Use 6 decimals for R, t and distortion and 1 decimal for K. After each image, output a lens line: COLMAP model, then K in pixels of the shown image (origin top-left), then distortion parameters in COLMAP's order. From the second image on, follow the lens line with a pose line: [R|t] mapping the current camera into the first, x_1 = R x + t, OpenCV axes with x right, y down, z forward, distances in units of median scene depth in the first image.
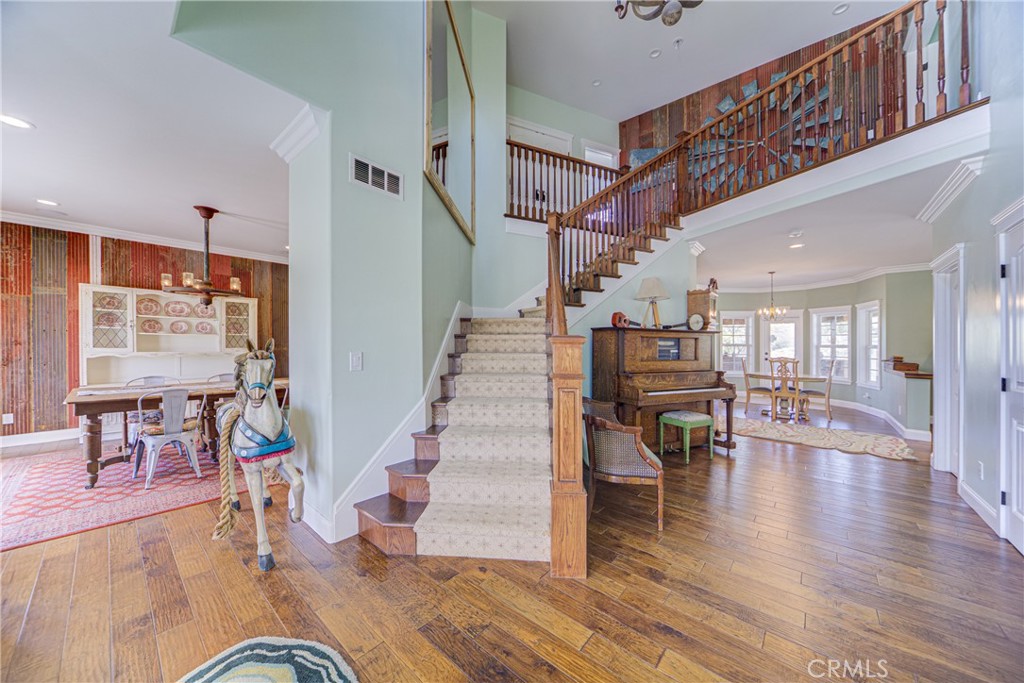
lens RADIAL K [[356.5, 0, 515.5], [0, 356.5, 341.8], [0, 0, 1]] dist [-0.006396, -0.000200]
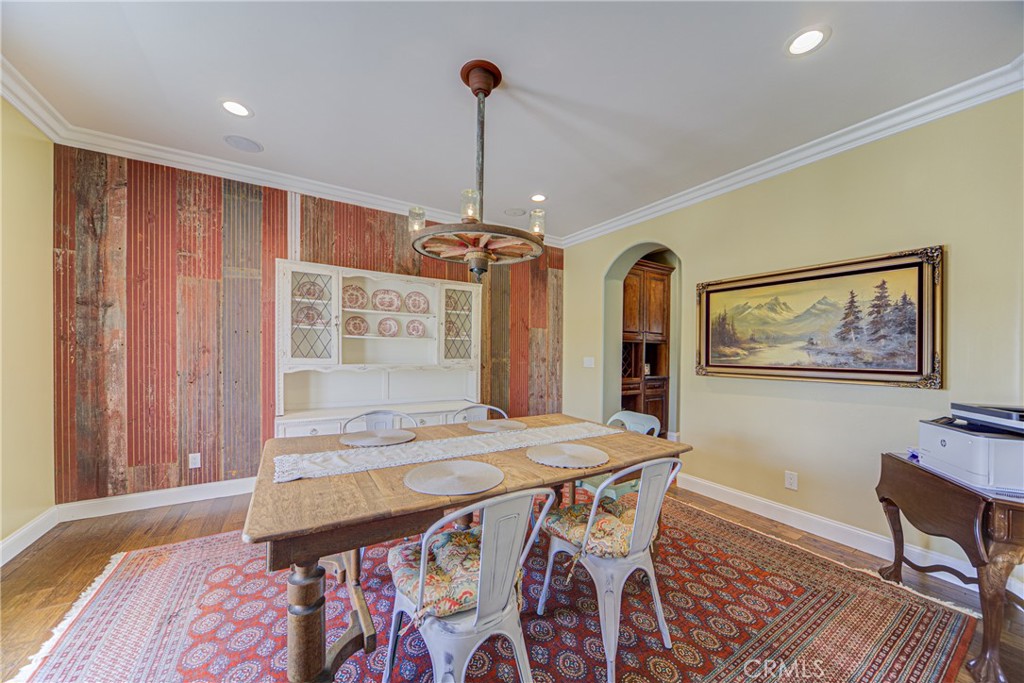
lens RADIAL K [[356.5, 0, 507.2], [0, 356.5, 349.1], [0, 0, 1]] dist [-0.006396, -0.000200]
pose [[0.953529, 0.002385, -0.301293, -0.620513], [-0.004244, 0.999976, -0.005515, 0.003082], [0.301272, 0.006537, 0.953516, 0.495425]]
